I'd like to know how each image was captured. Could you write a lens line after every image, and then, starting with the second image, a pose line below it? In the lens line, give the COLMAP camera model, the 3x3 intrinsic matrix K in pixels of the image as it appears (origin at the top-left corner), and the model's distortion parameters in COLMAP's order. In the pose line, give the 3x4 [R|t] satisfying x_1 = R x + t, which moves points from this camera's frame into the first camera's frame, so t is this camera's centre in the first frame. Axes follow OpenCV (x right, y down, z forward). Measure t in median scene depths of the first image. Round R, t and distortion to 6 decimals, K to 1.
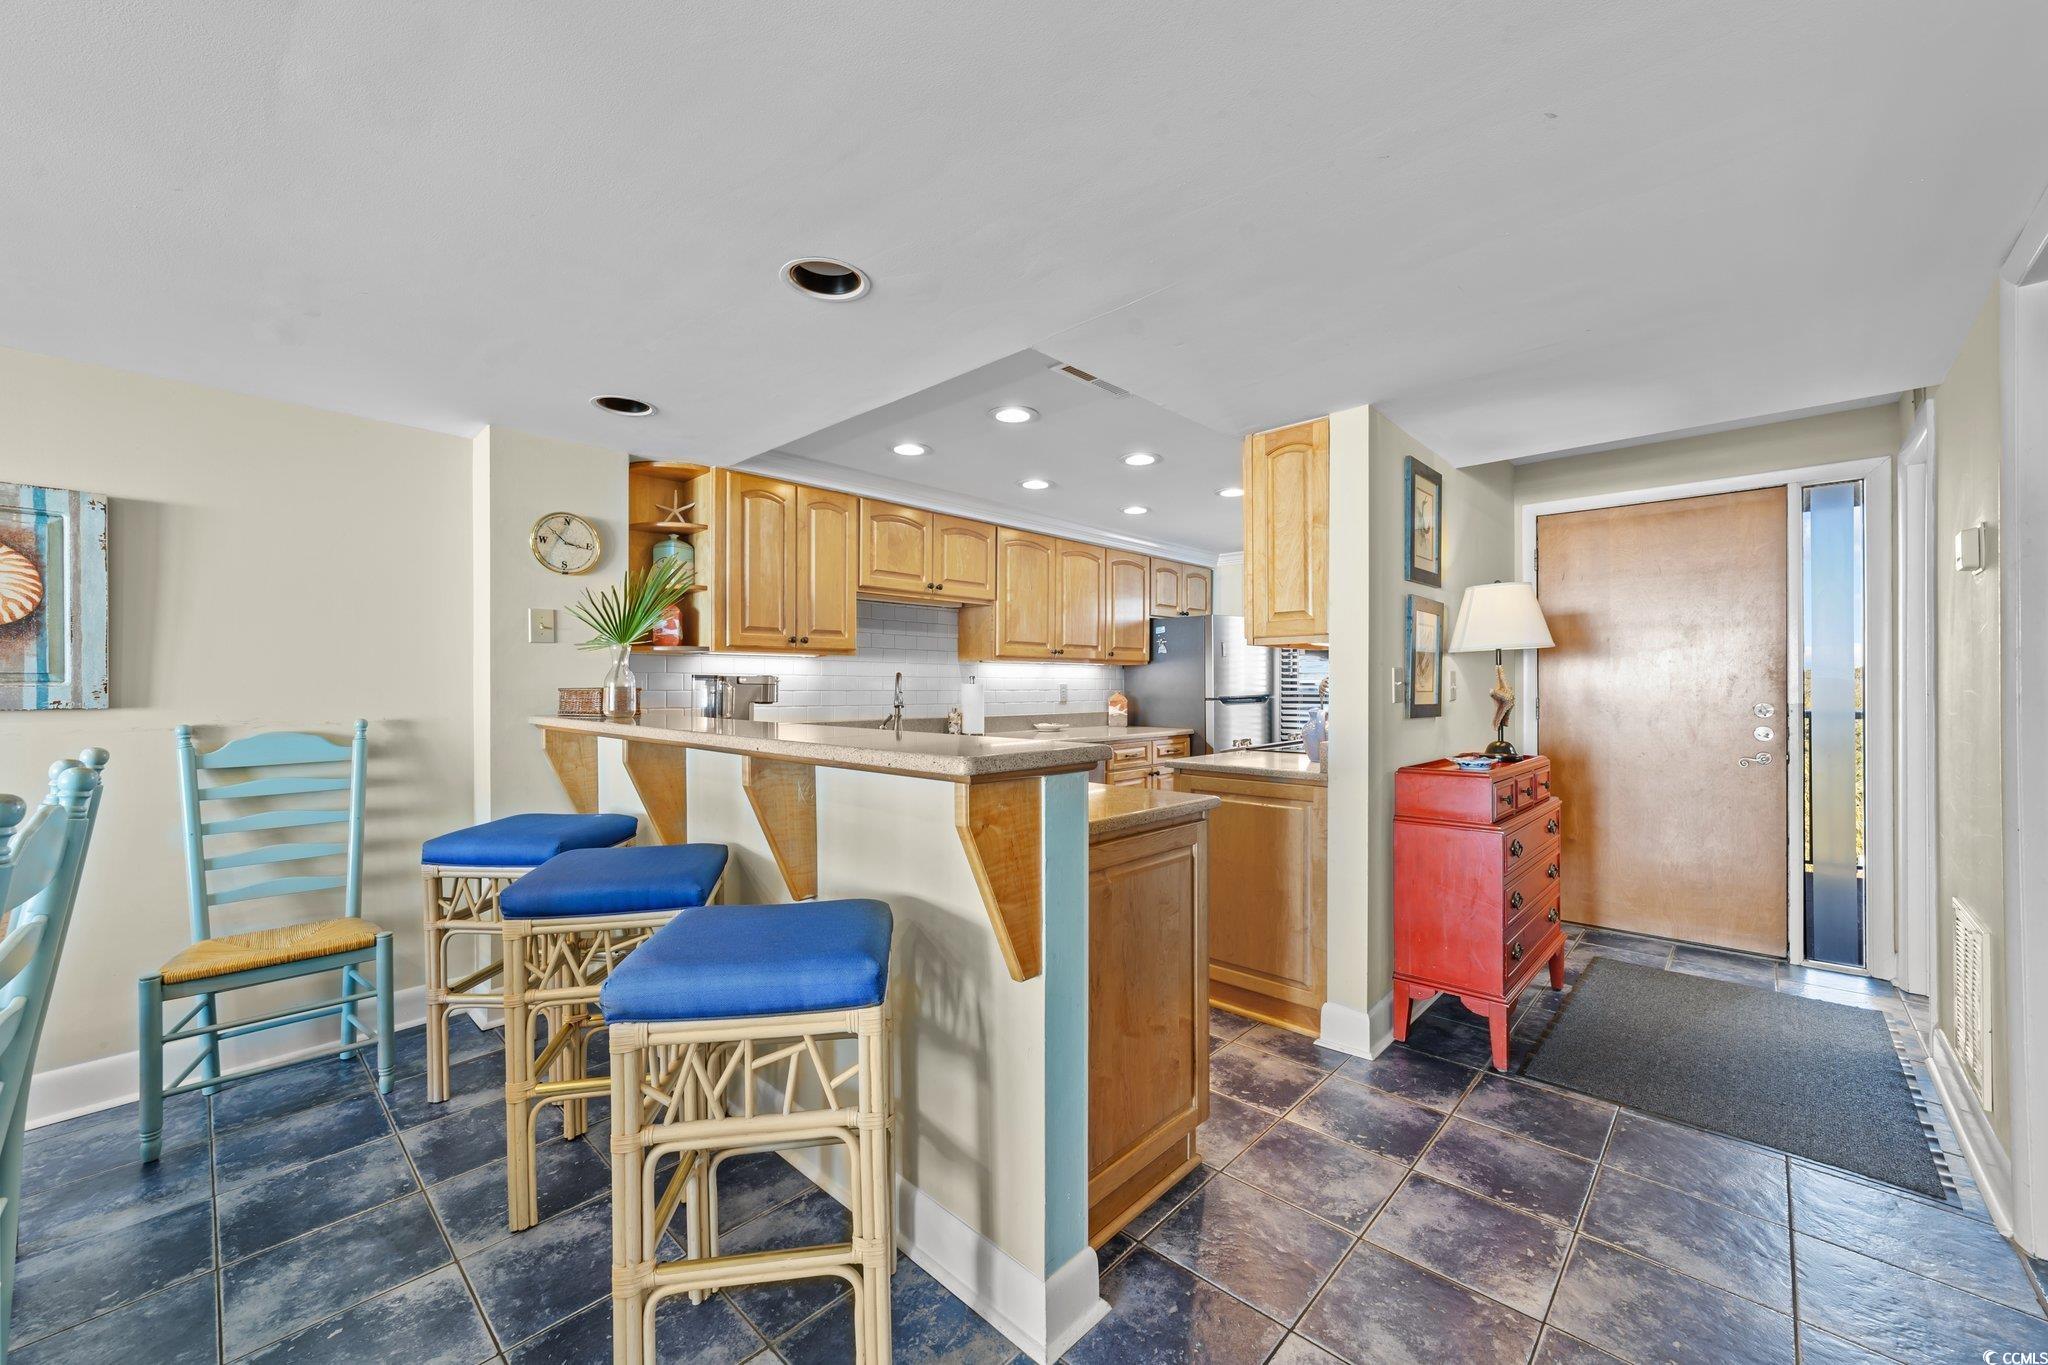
lens RADIAL K [[791.2, 0, 1025.7], [0, 791.2, 684.9], [0, 0, 1]] dist [-0.022612, 0.010087]
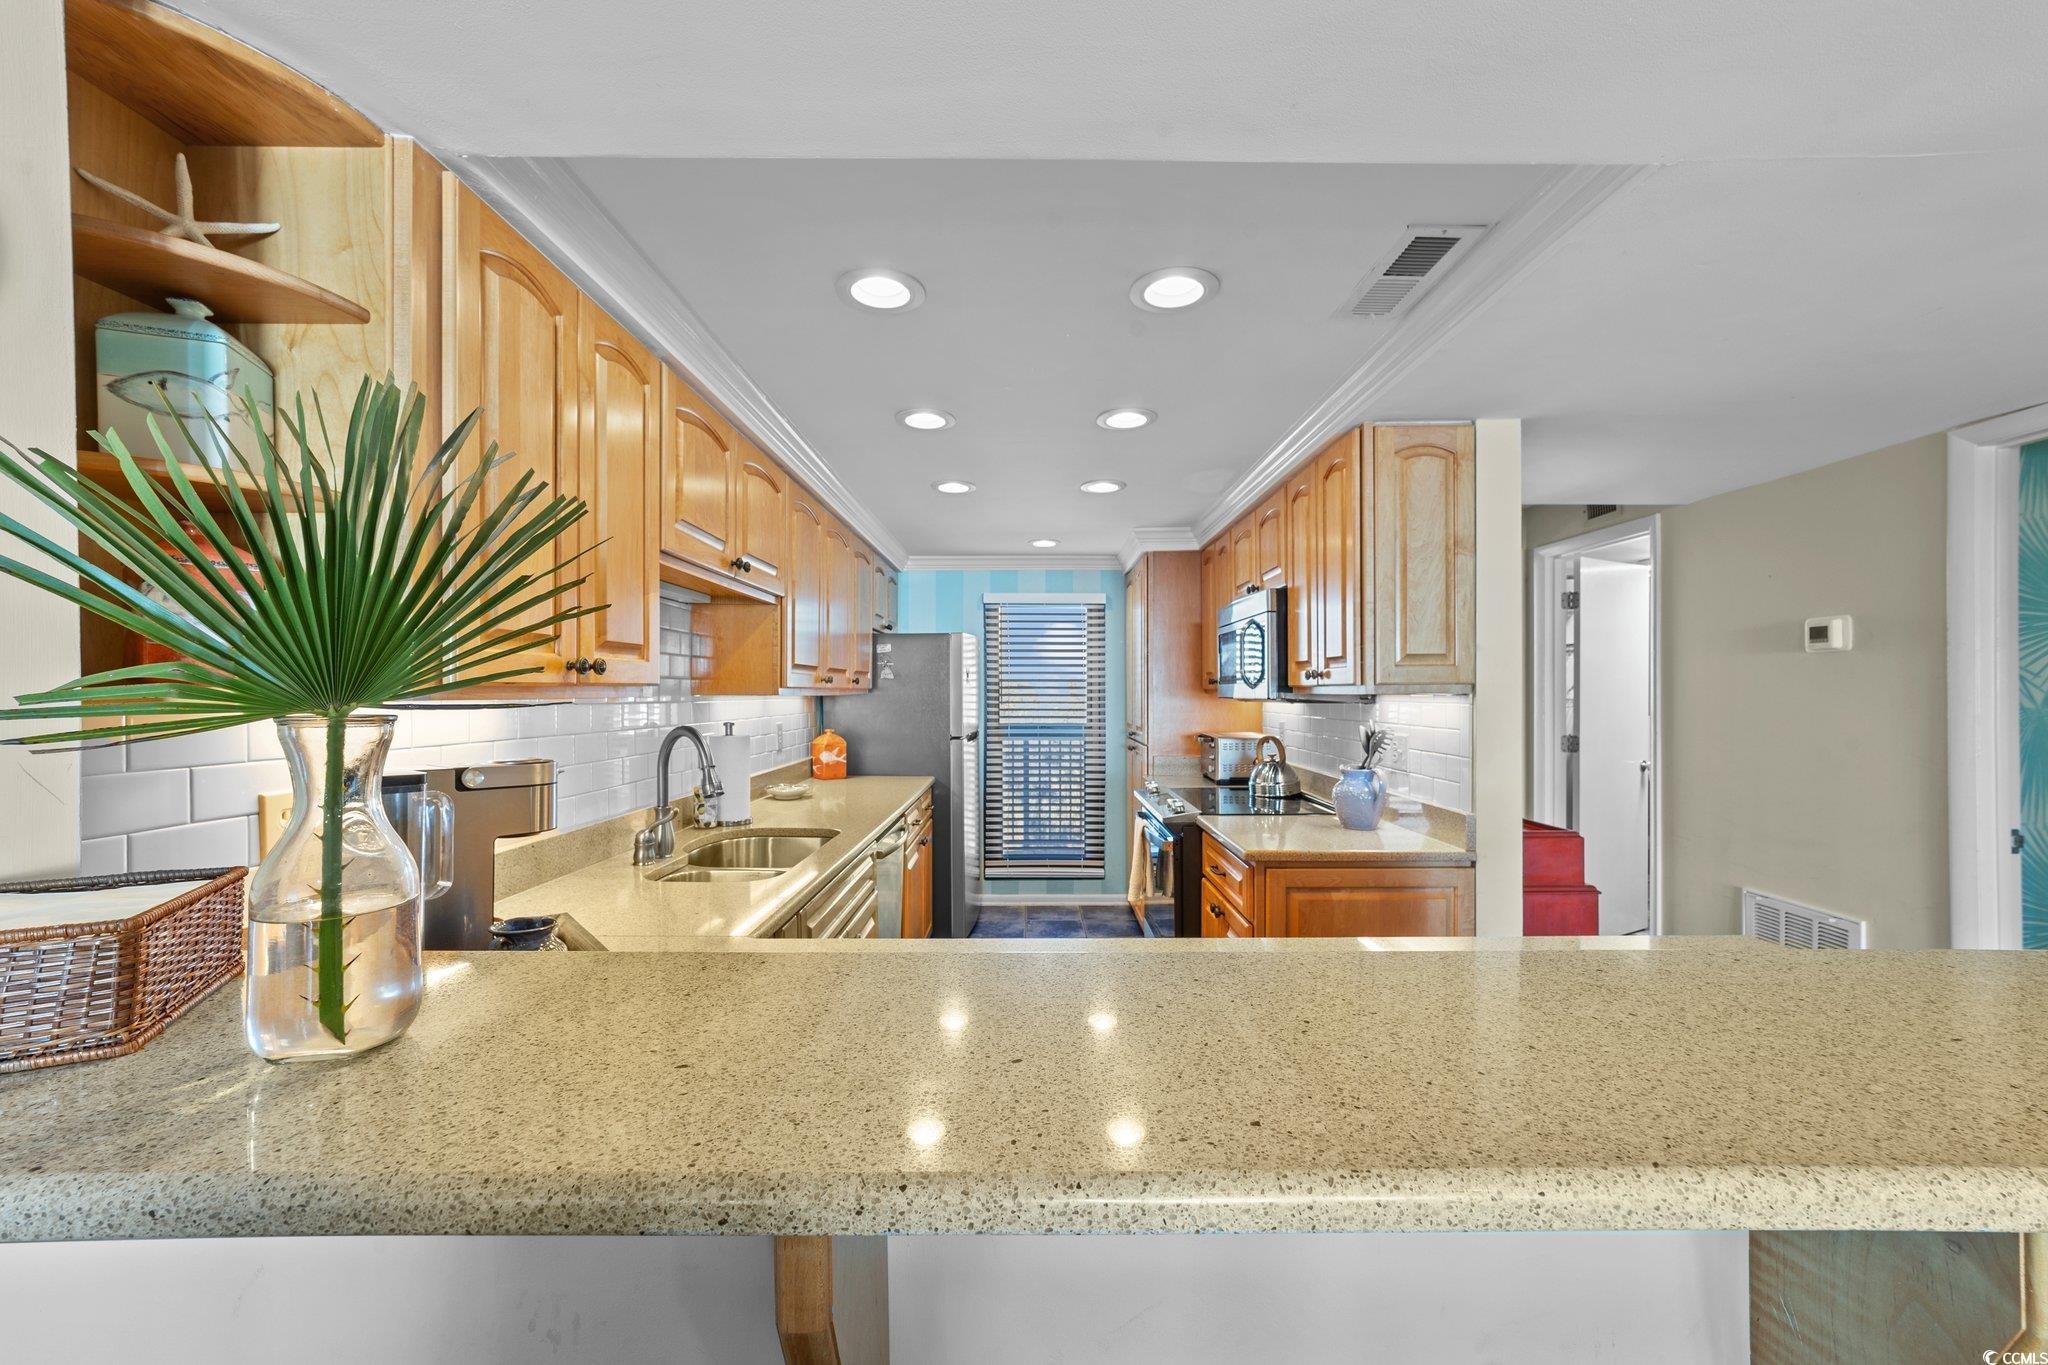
lens RADIAL K [[791.2, 0, 1025.7], [0, 791.2, 684.9], [0, 0, 1]] dist [-0.022612, 0.010087]
pose [[0.721701, 0.003865, 0.692195, -0.533629], [0.002201, 0.999967, -0.007878, -0.056232], [-0.692202, 0.007210, 0.721668, 0.724618]]
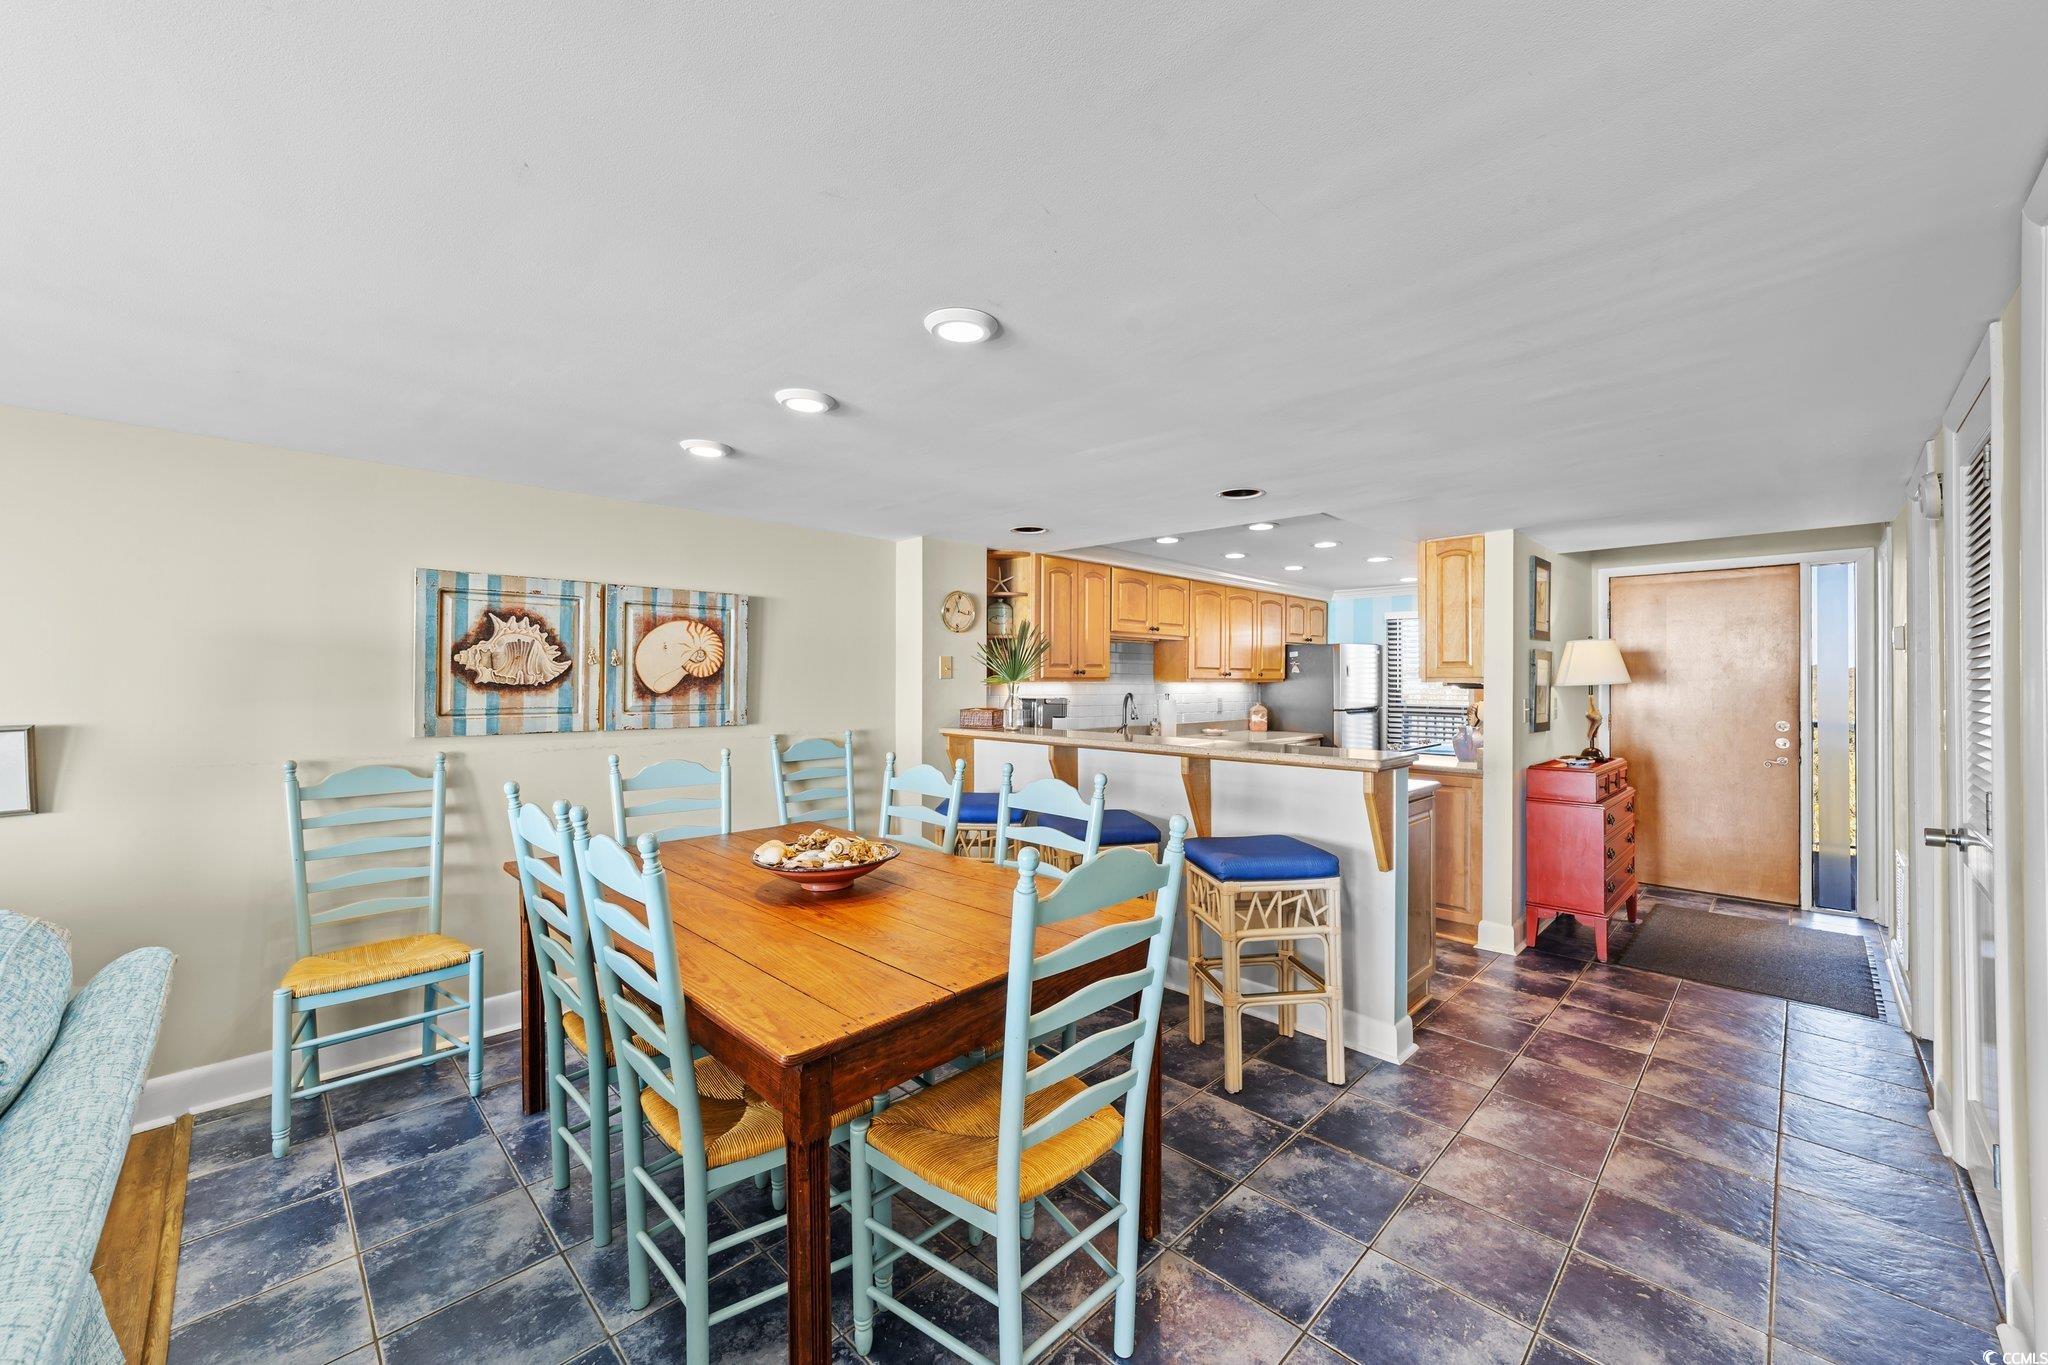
lens RADIAL K [[787.9, 0, 1023.1], [0, 787.9, 676.7], [0, 0, 1]] dist [-0.022237, 0.010028]
pose [[0.999522, 0.003774, -0.030670, -0.451495], [-0.003908, 0.999983, -0.004300, -0.055481], [0.030653, 0.004418, 0.999520, -0.529745]]
